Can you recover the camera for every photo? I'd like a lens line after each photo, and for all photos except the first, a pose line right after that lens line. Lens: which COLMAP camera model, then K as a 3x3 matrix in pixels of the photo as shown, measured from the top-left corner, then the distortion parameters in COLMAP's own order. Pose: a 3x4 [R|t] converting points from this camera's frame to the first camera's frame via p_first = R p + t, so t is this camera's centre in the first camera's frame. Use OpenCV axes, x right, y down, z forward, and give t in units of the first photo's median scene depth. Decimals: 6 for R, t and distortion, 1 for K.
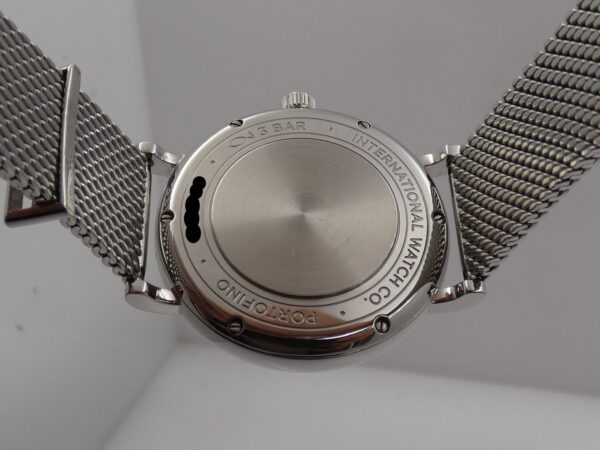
lens RADIAL K [[812.1, 0, 300.1], [0, 812.1, 224.7], [0, 0, 1]] dist [0.009050, 0.000000]
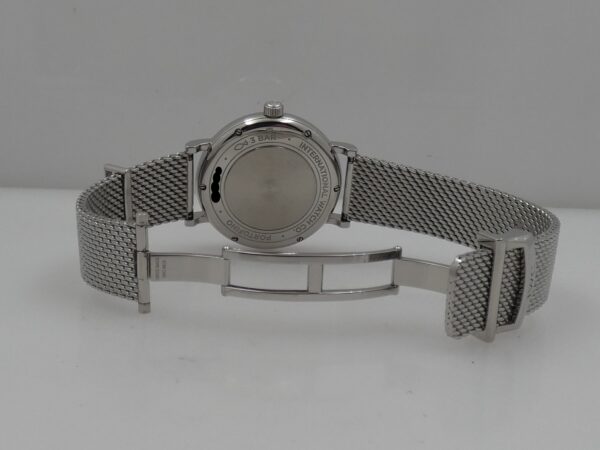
lens RADIAL K [[812.1, 0, 300.1], [0, 812.1, 225.3], [0, 0, 1]] dist [0.009050, 0.000000]
pose [[0.999563, 0.000772, -0.029536, 0.134457], [0.001586, 0.996815, 0.079729, -0.080664], [0.029503, -0.079741, 0.996379, -0.990739]]
